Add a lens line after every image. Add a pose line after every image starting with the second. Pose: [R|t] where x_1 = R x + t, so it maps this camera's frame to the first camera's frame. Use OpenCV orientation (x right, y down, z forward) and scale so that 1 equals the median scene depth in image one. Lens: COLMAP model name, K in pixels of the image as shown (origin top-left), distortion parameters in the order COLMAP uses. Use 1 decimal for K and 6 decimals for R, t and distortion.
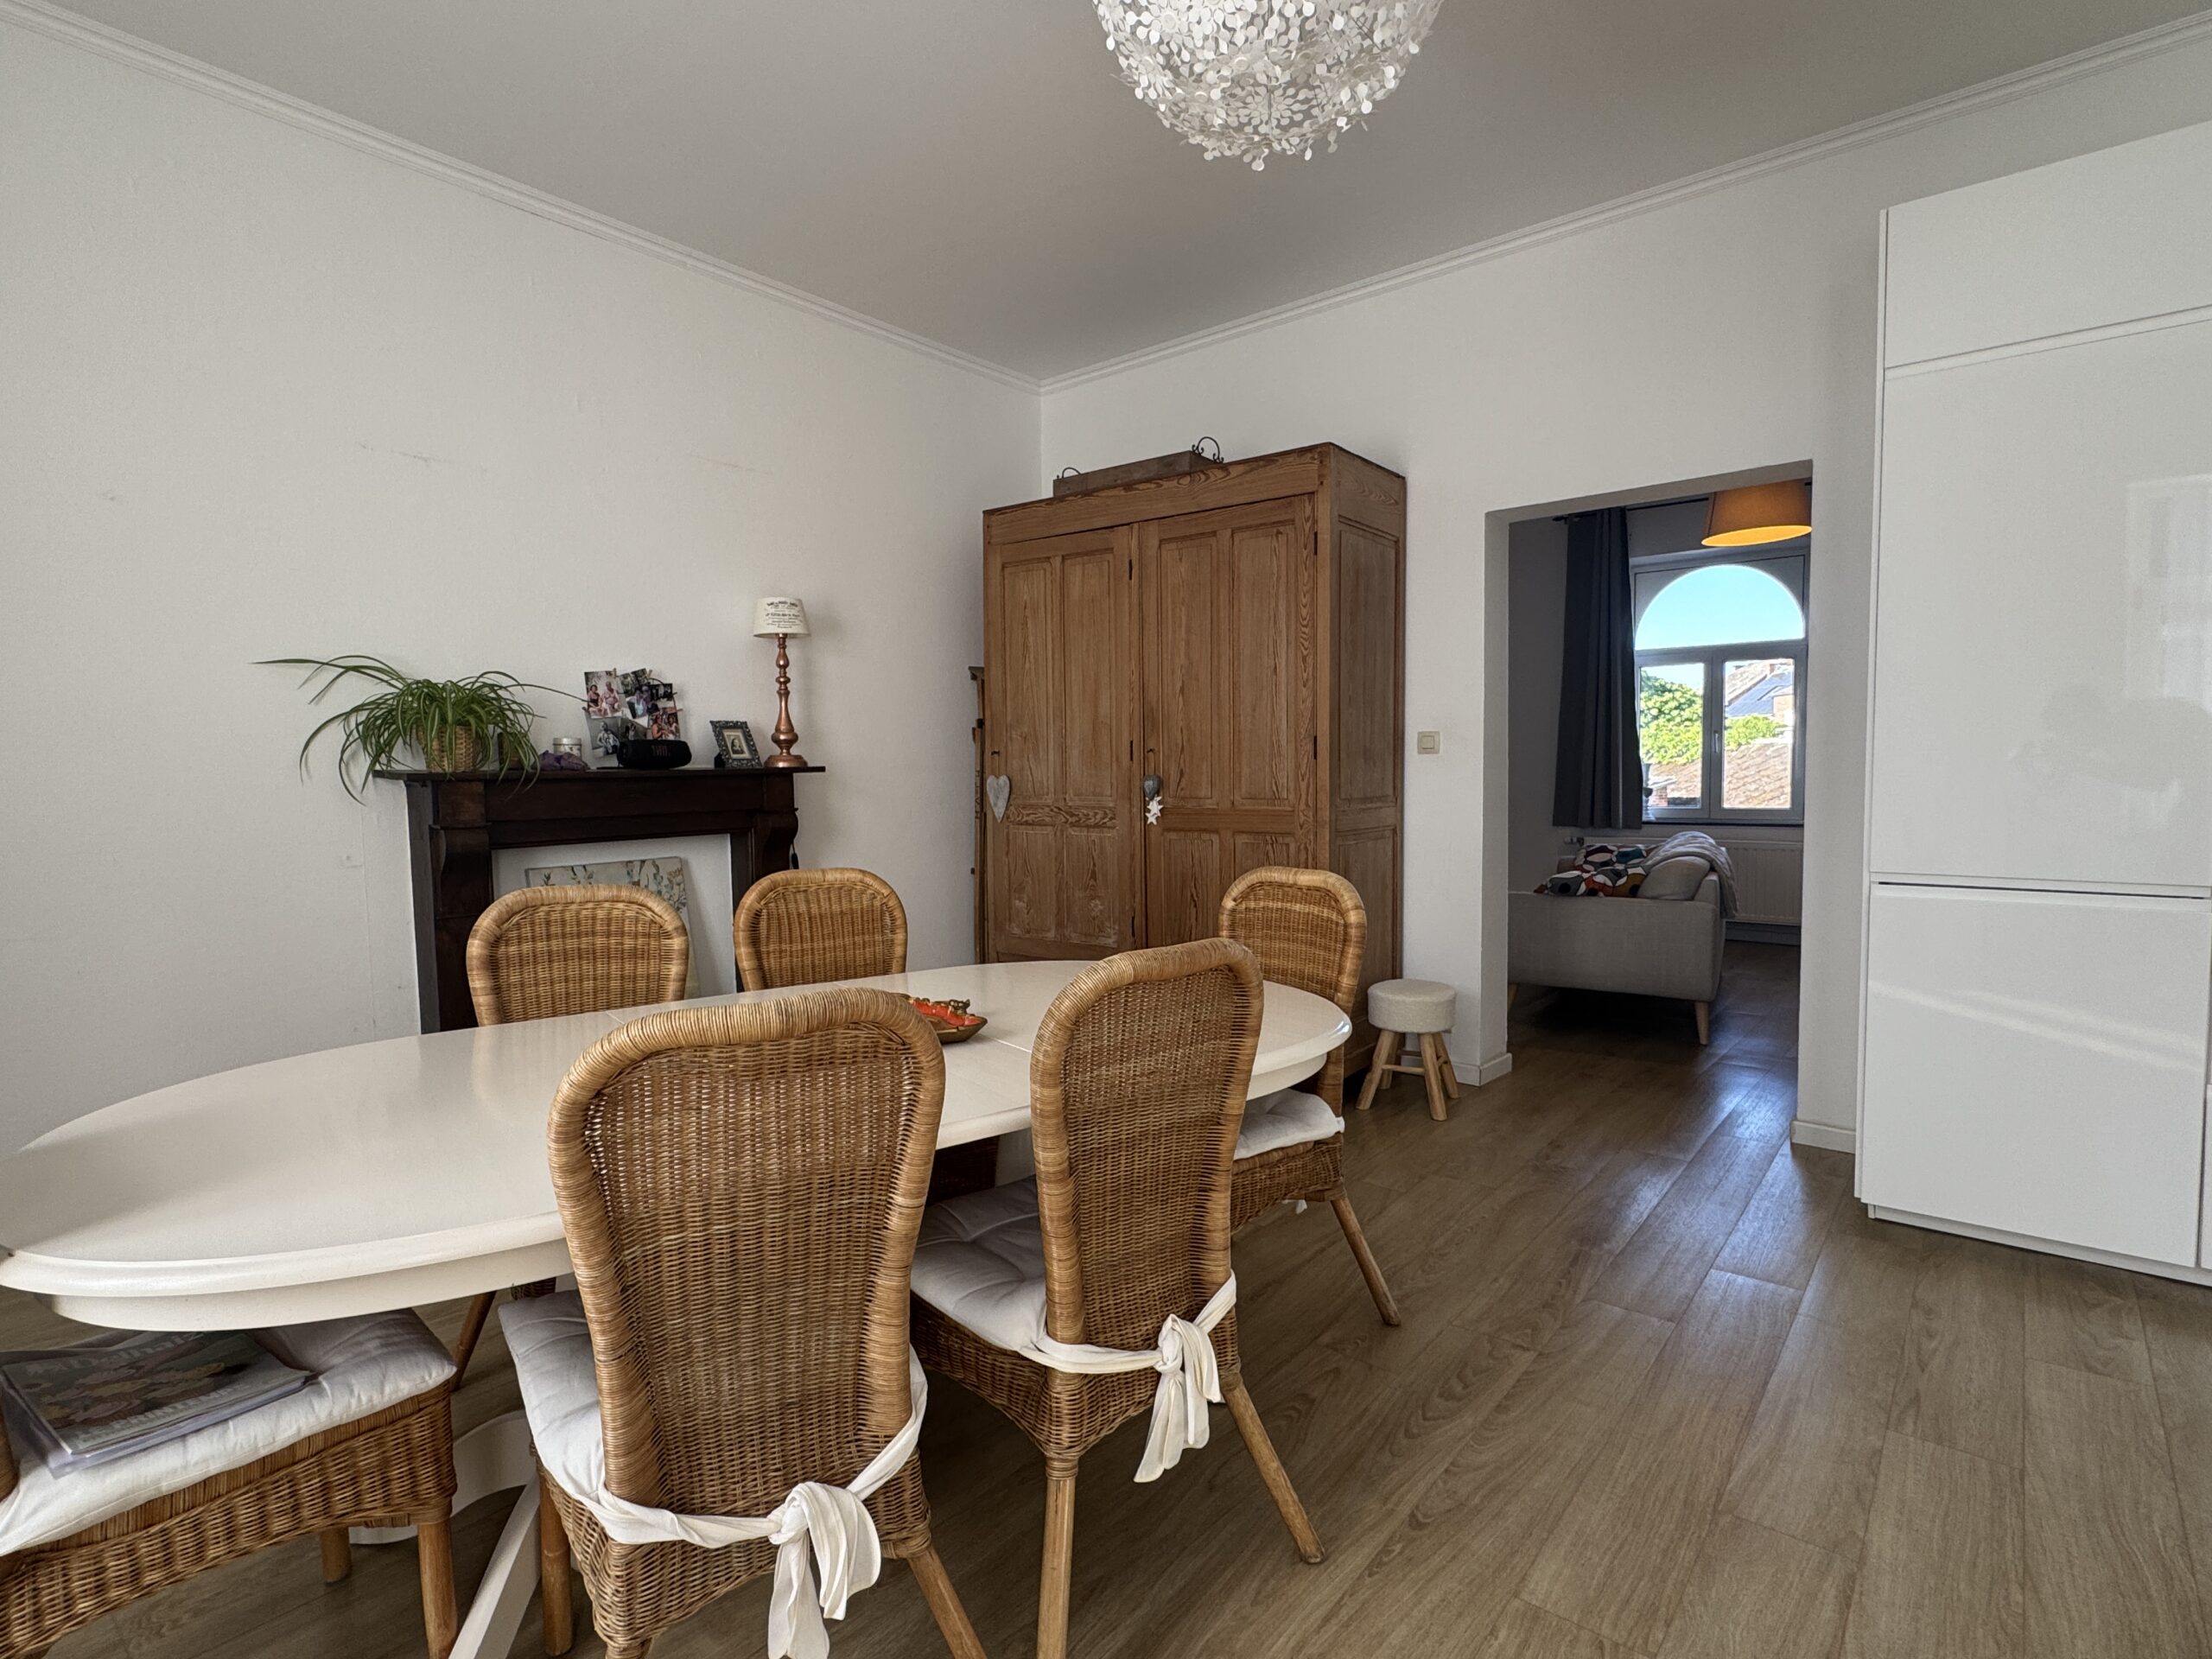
lens RADIAL K [[1117.7, 0, 1106.0], [0, 1117.7, 829.5], [0, 0, 1]] dist [-0.001523, -0.000085]
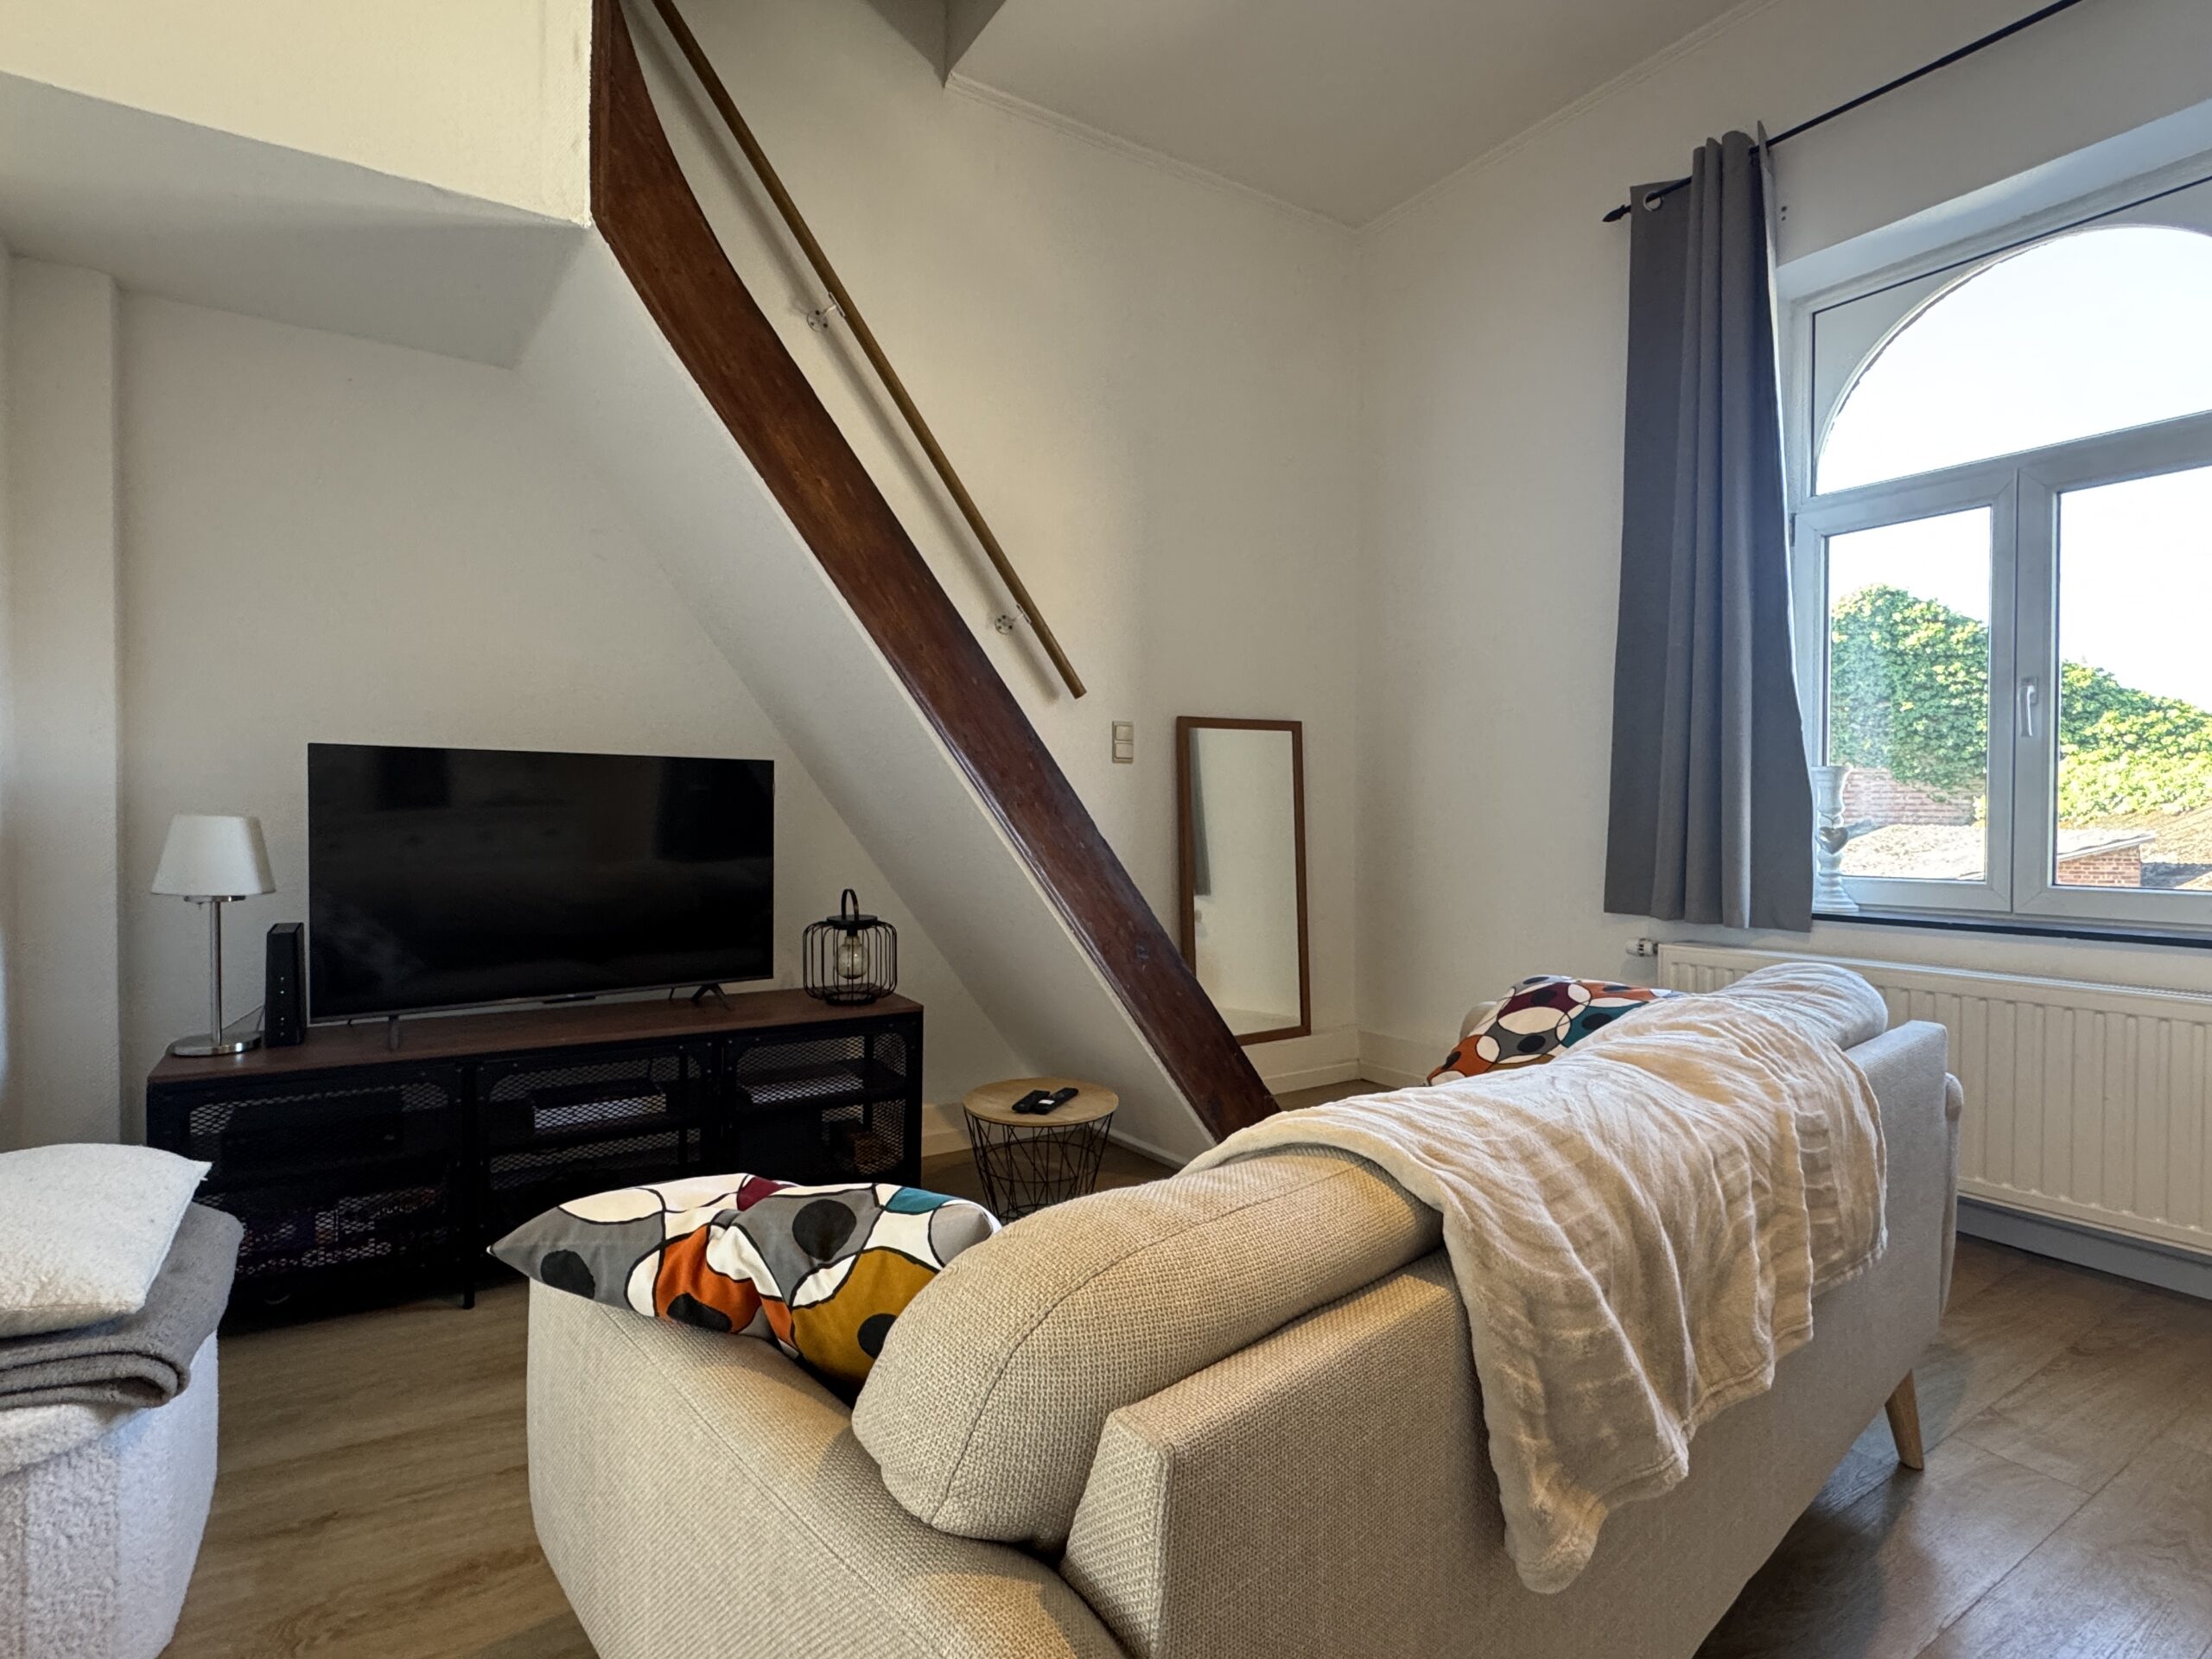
lens RADIAL K [[1117.7, 0, 1106.0], [0, 1117.7, 829.5], [0, 0, 1]] dist [-0.001523, -0.000085]
pose [[0.951378, 0.021347, -0.307287, 0.117050], [-0.033581, 0.998838, -0.034582, -0.004585], [0.306191, 0.043219, 0.950988, 0.175350]]
